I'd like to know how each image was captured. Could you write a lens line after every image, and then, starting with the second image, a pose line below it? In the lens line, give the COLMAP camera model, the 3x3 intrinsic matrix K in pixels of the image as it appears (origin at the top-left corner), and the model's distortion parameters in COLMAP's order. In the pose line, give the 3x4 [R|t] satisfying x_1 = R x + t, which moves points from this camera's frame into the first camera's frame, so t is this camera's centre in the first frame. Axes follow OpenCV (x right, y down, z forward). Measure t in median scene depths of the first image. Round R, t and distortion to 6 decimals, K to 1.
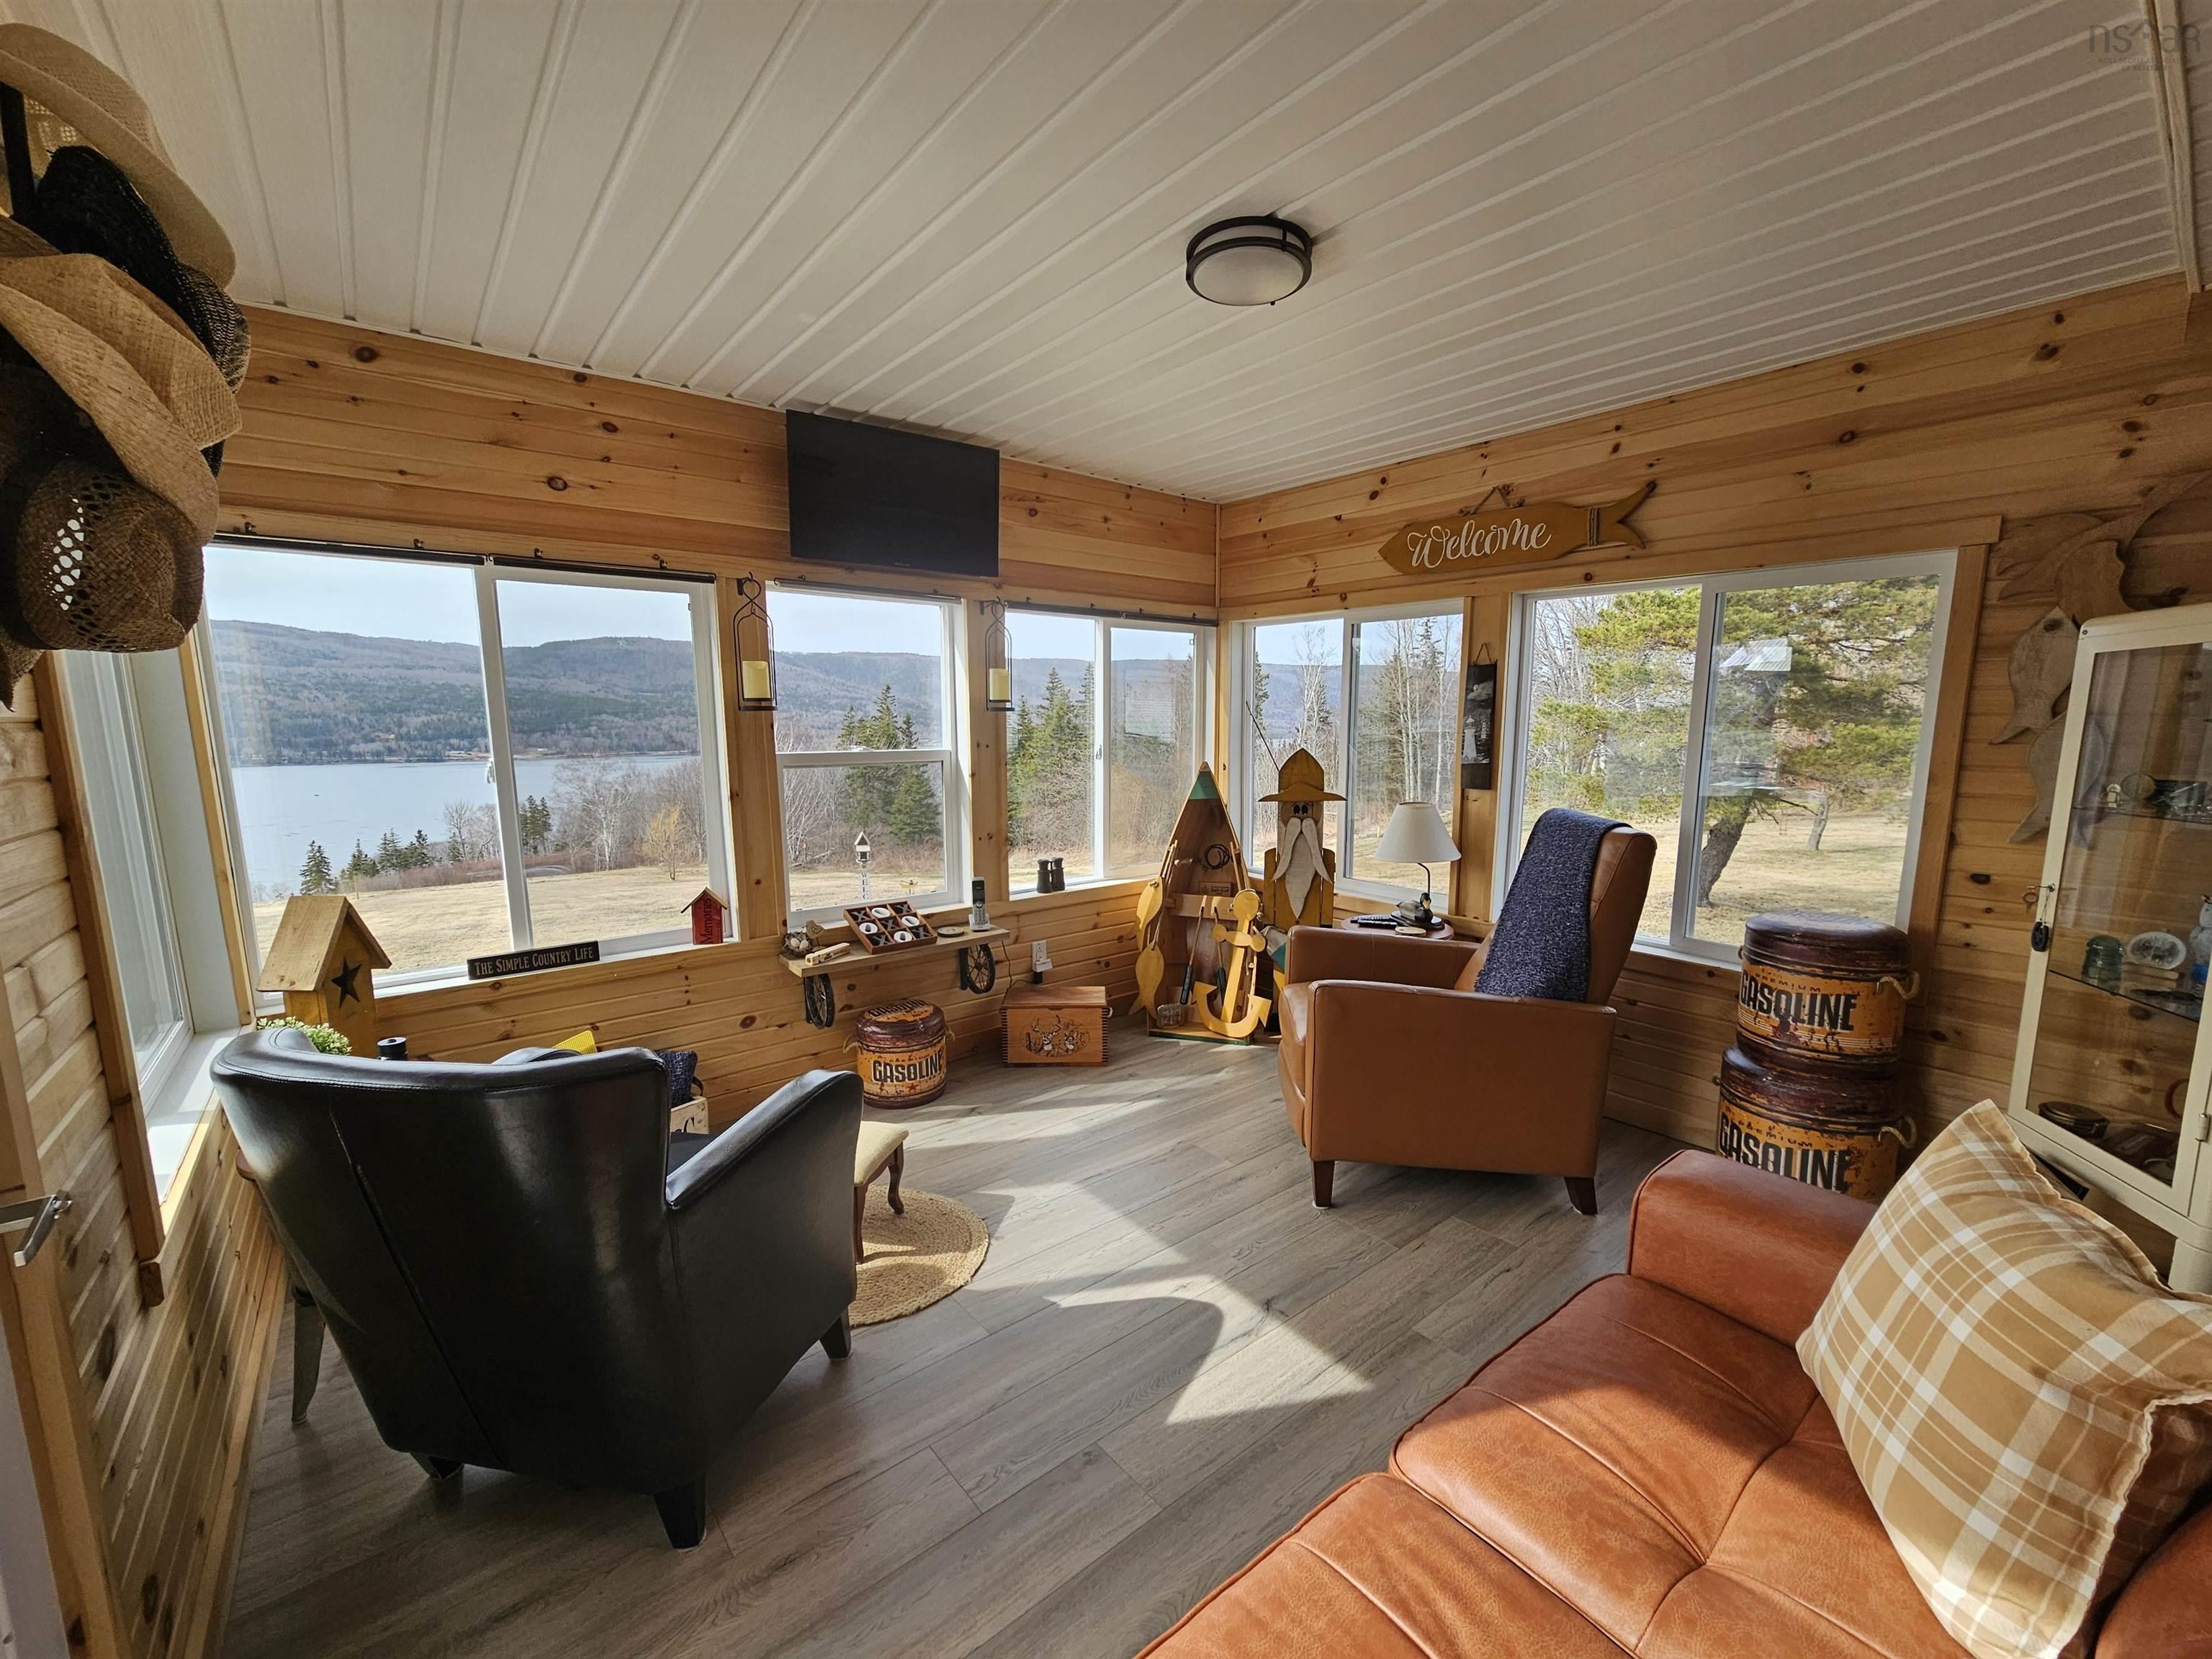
lens RADIAL K [[912.3, 0, 1122.8], [0, 912.3, 852.8], [0, 0, 1]] dist [-0.001311, -0.000419]
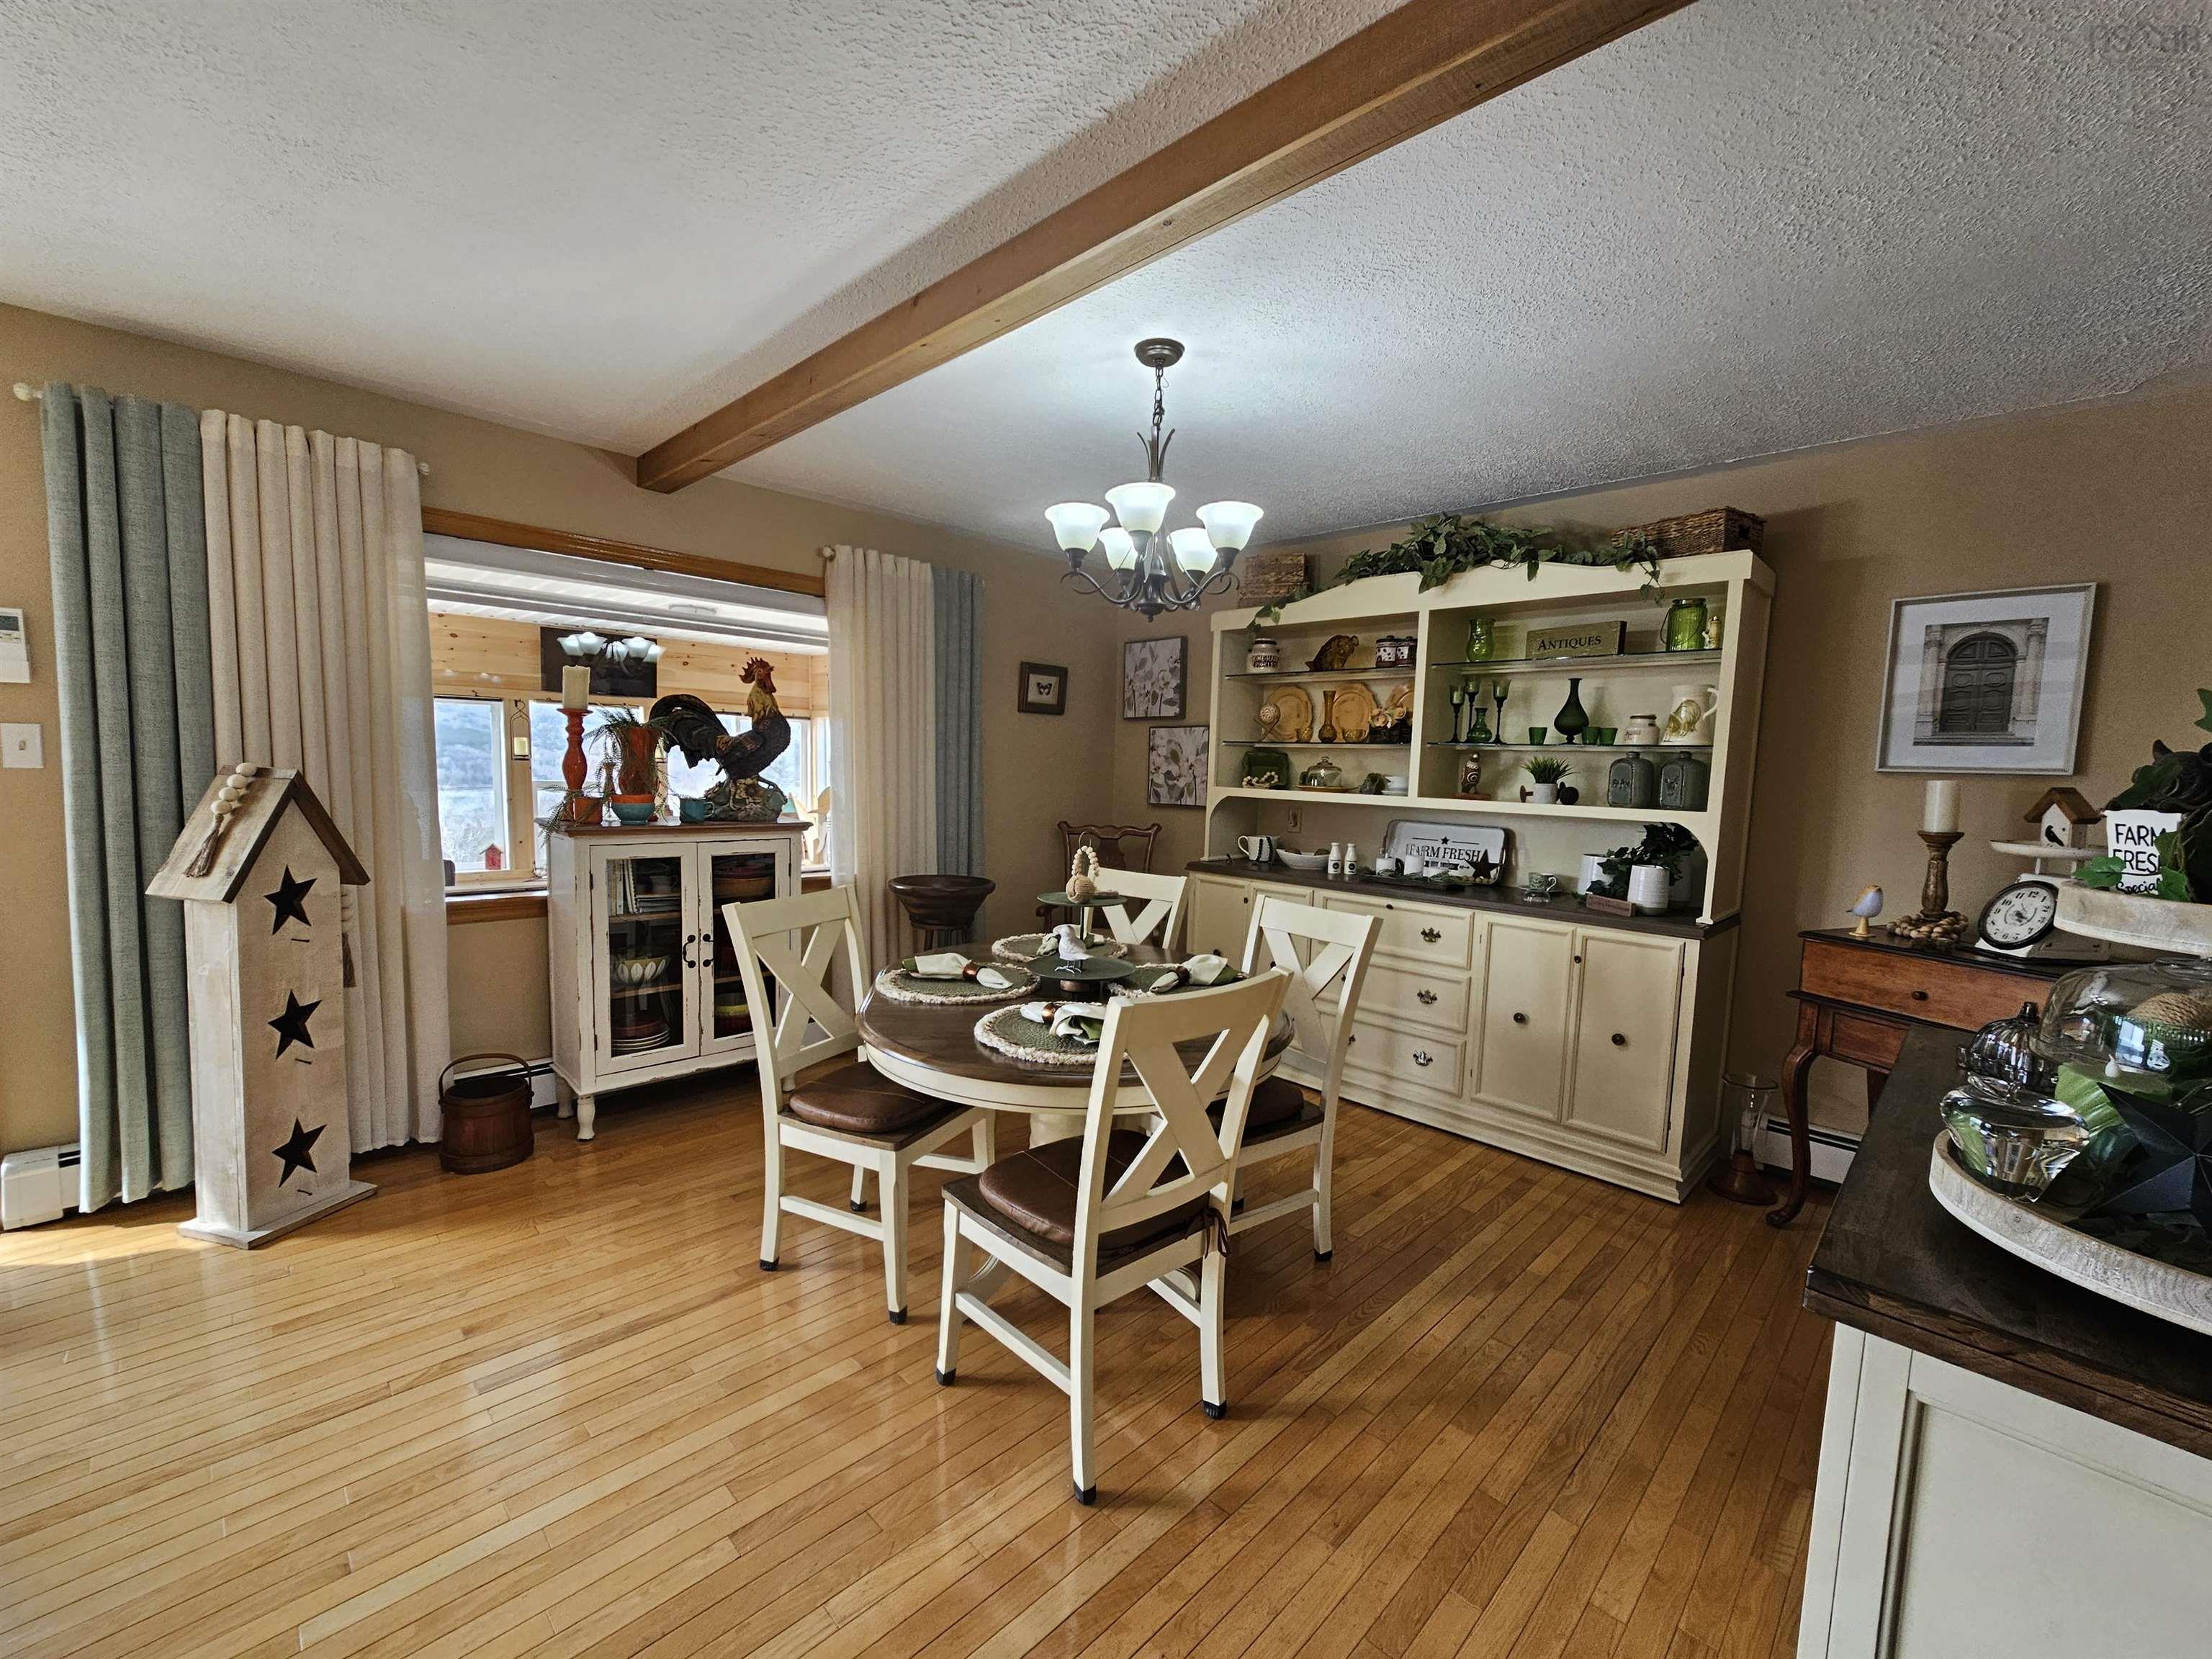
lens RADIAL K [[912.3, 0, 1122.8], [0, 912.3, 852.8], [0, 0, 1]] dist [-0.001311, -0.000419]
pose [[0.993040, 0.018672, 0.116286, 0.654397], [-0.012561, 0.998512, -0.053066, 0.135744], [-0.117104, 0.051236, 0.991797, -1.107123]]
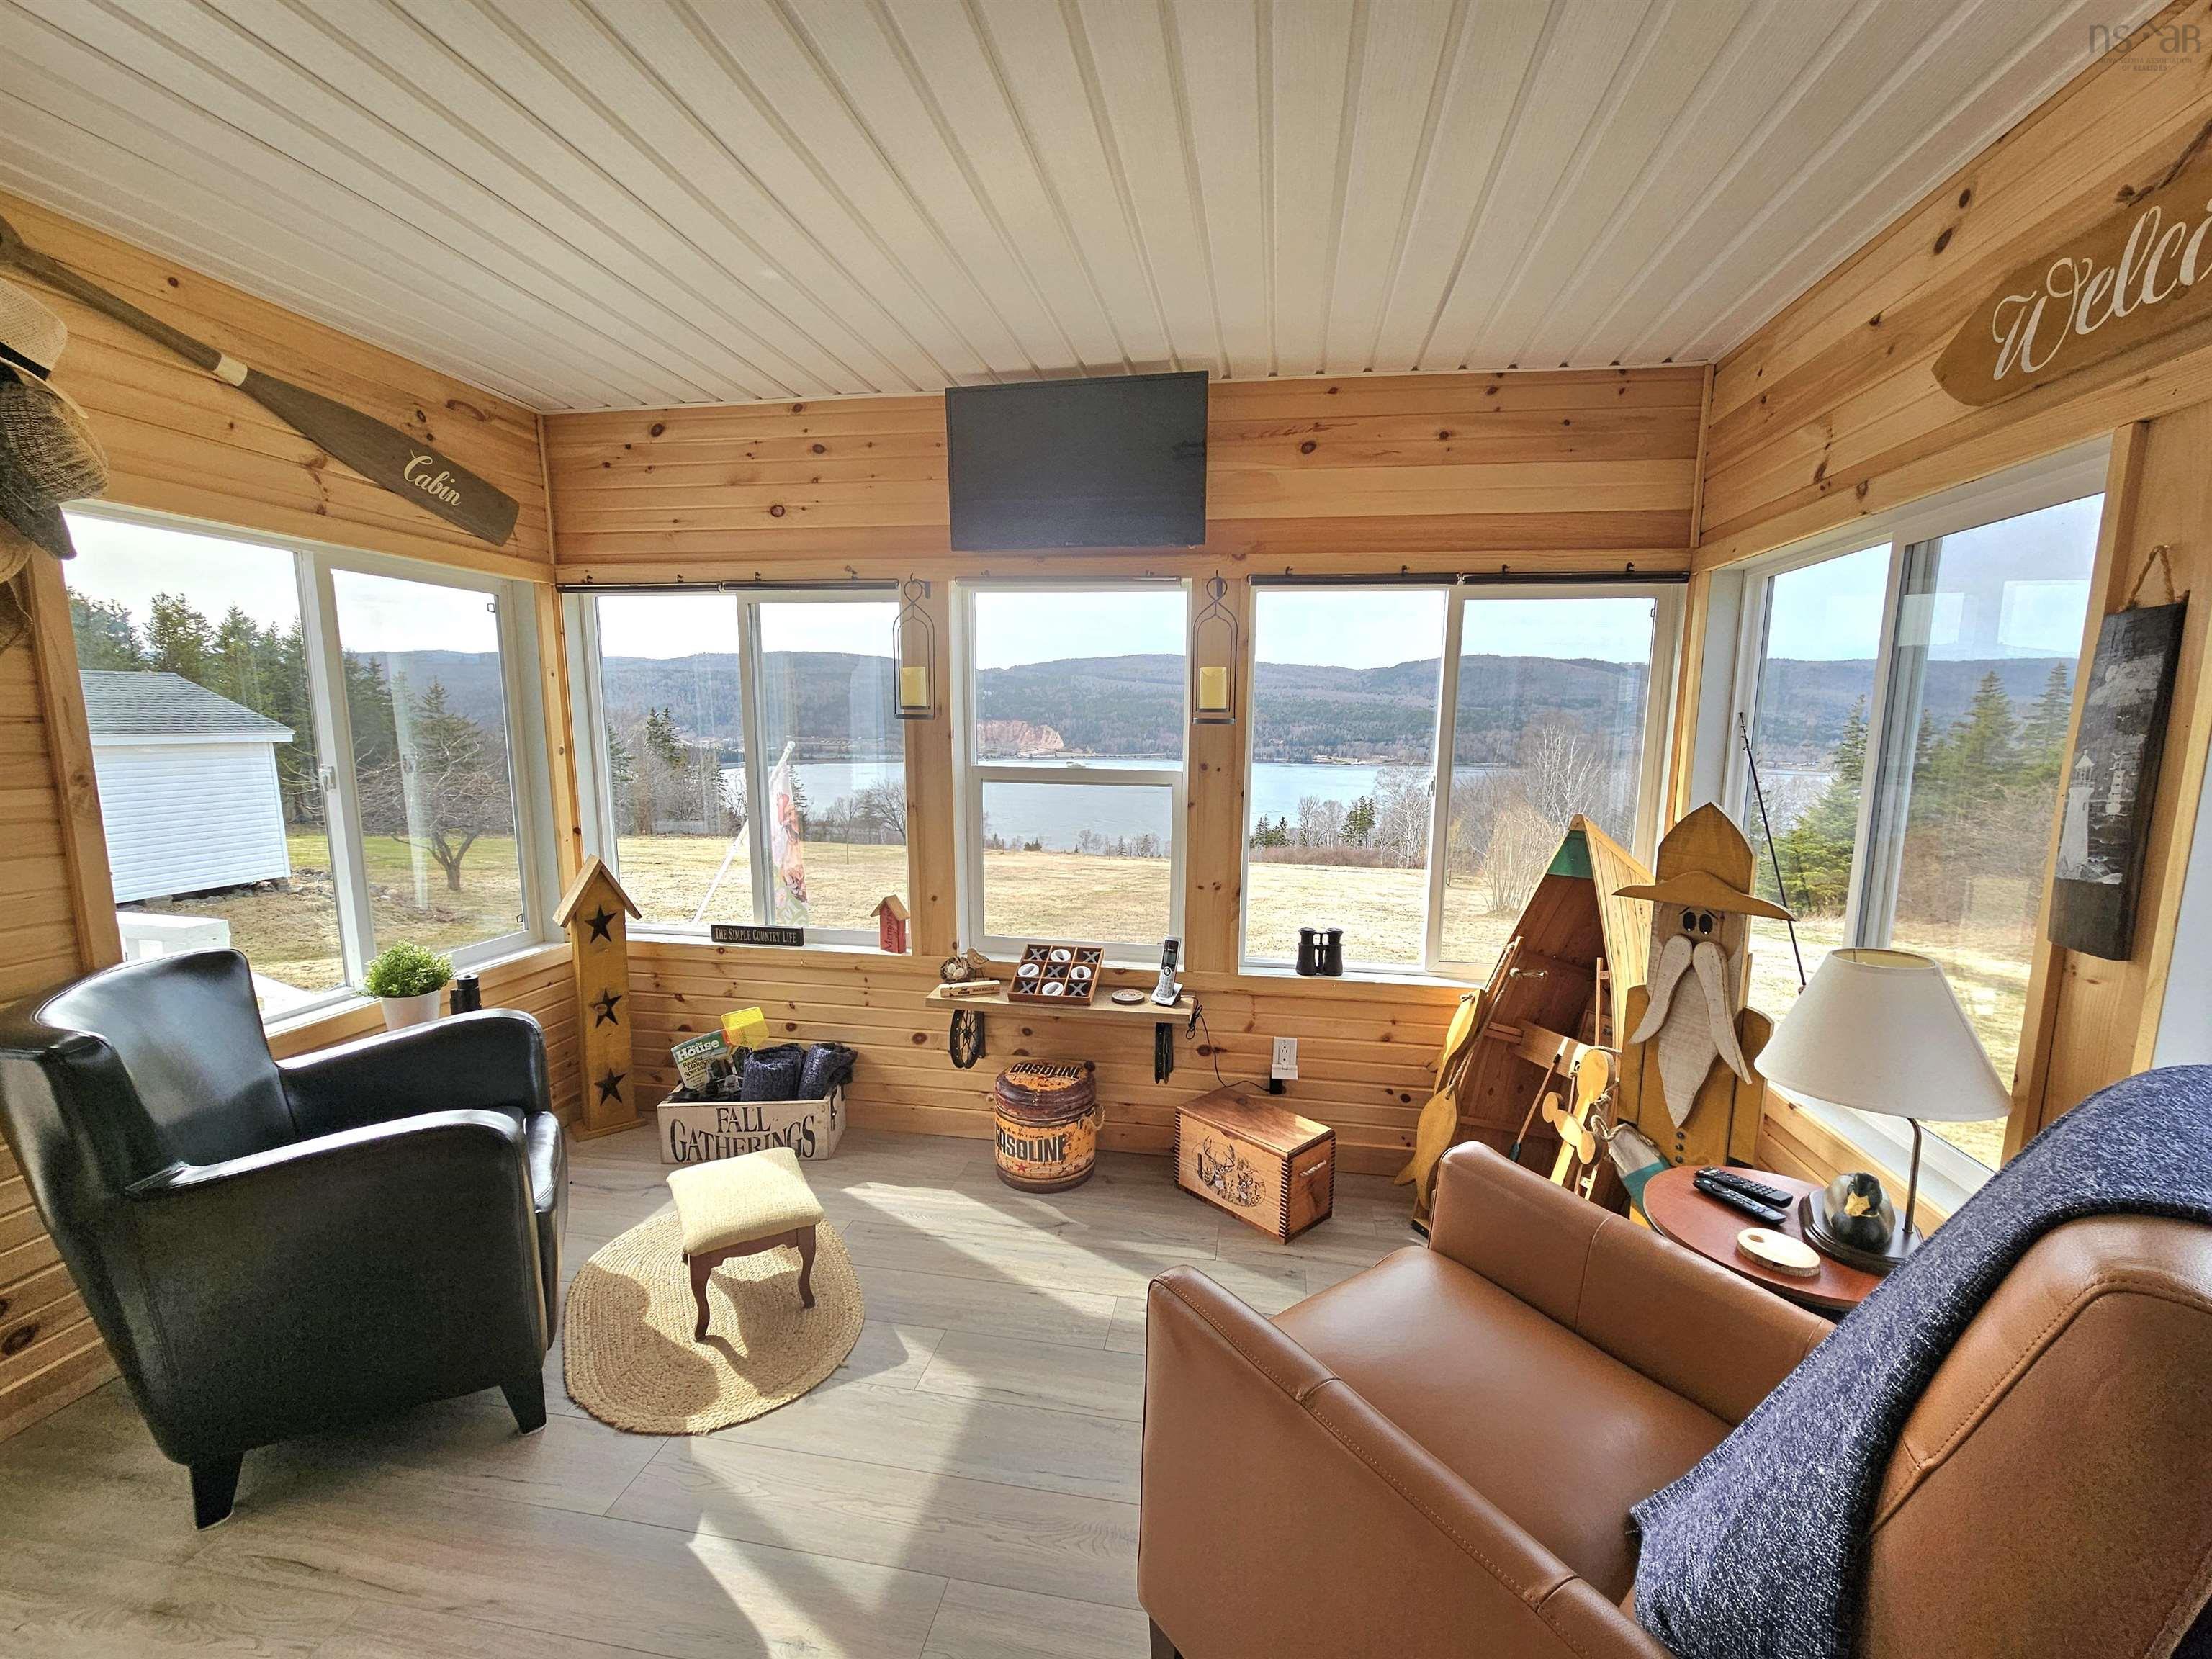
lens RADIAL K [[905.4, 0, 1124.2], [0, 905.4, 853.7], [0, 0, 1]] dist [0.003631, -0.003554]
pose [[0.660007, 0.117922, -0.741947, 0.393652], [-0.127781, 0.990834, 0.043810, -0.074065], [0.740313, 0.065891, 0.669026, 0.463493]]
